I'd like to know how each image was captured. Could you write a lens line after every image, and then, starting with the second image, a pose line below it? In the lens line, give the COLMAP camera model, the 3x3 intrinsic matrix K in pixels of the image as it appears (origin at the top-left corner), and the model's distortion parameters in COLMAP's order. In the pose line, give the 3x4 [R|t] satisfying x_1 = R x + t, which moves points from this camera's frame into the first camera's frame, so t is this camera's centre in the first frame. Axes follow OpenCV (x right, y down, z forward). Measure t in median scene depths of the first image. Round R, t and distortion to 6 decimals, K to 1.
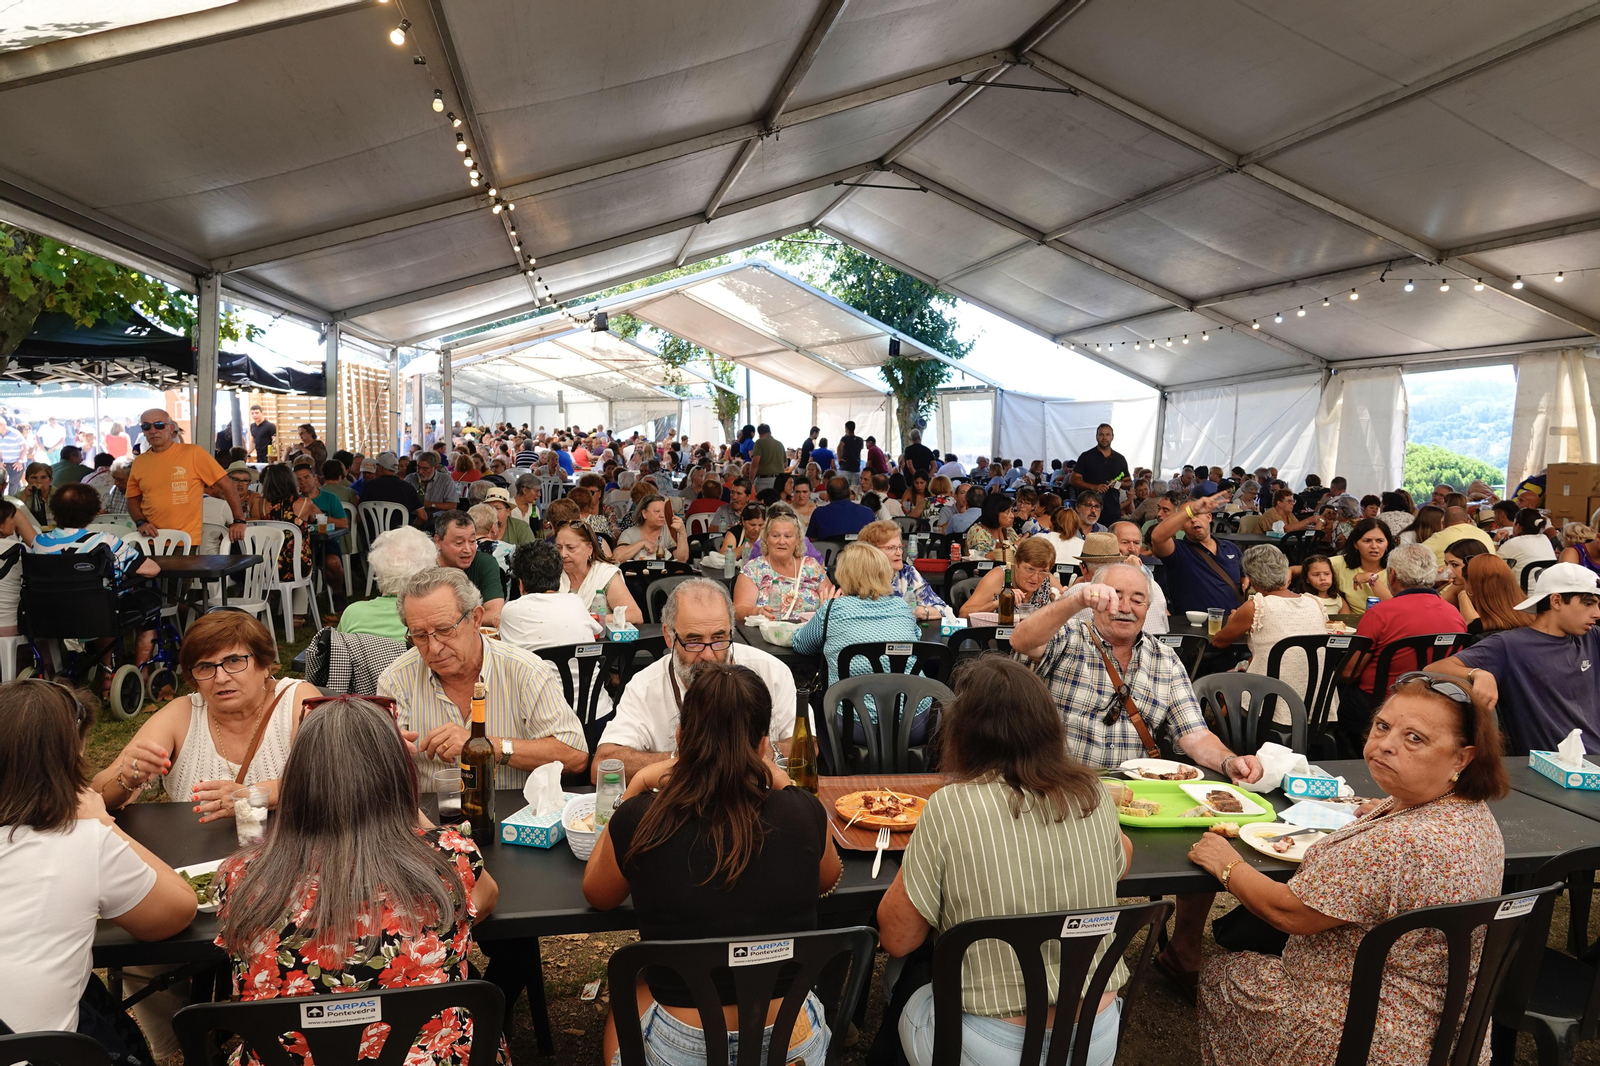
lens RADIAL K [[1124.7, 0, 799.7], [0, 1124.7, 533.9], [0, 0, 1]] dist [0.000120, 0.003898]
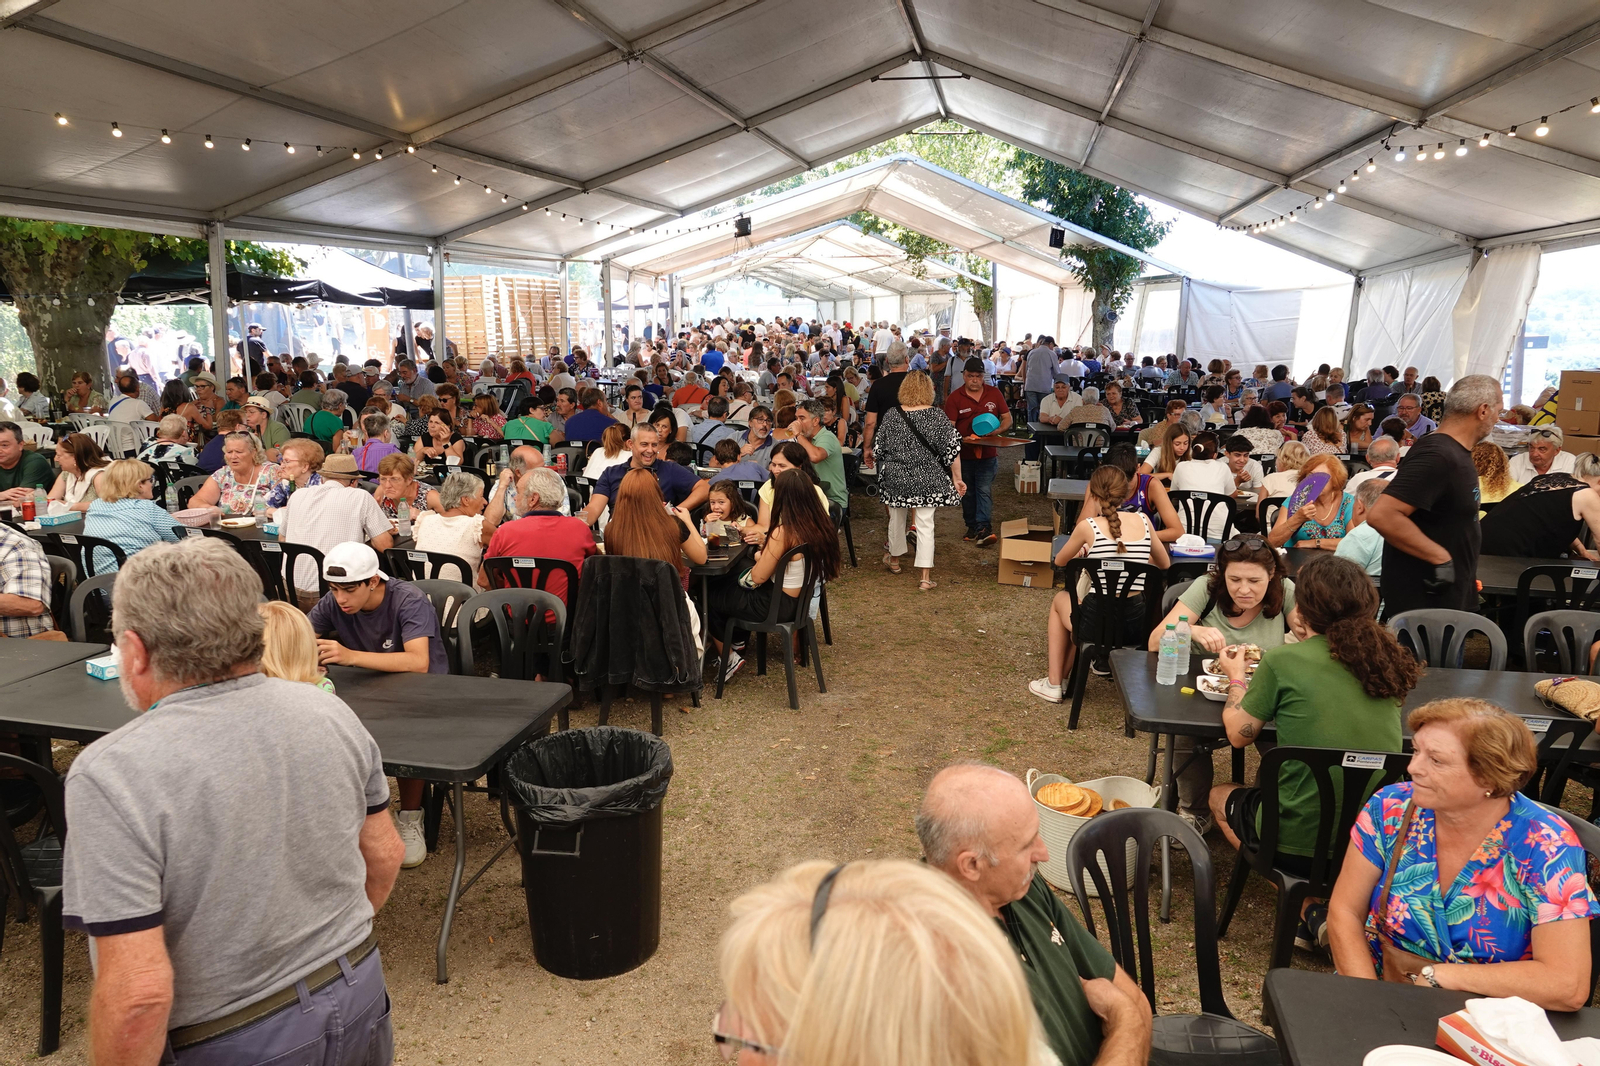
lens RADIAL K [[1124.7, 0, 798.3], [0, 1124.7, 534.7], [0, 0, 1]] dist [0.000120, 0.003898]
pose [[0.924097, 0.056543, -0.377953, 0.263761], [-0.018735, 0.994508, 0.102973, -0.010187], [0.381700, -0.088076, 0.920080, 0.021401]]
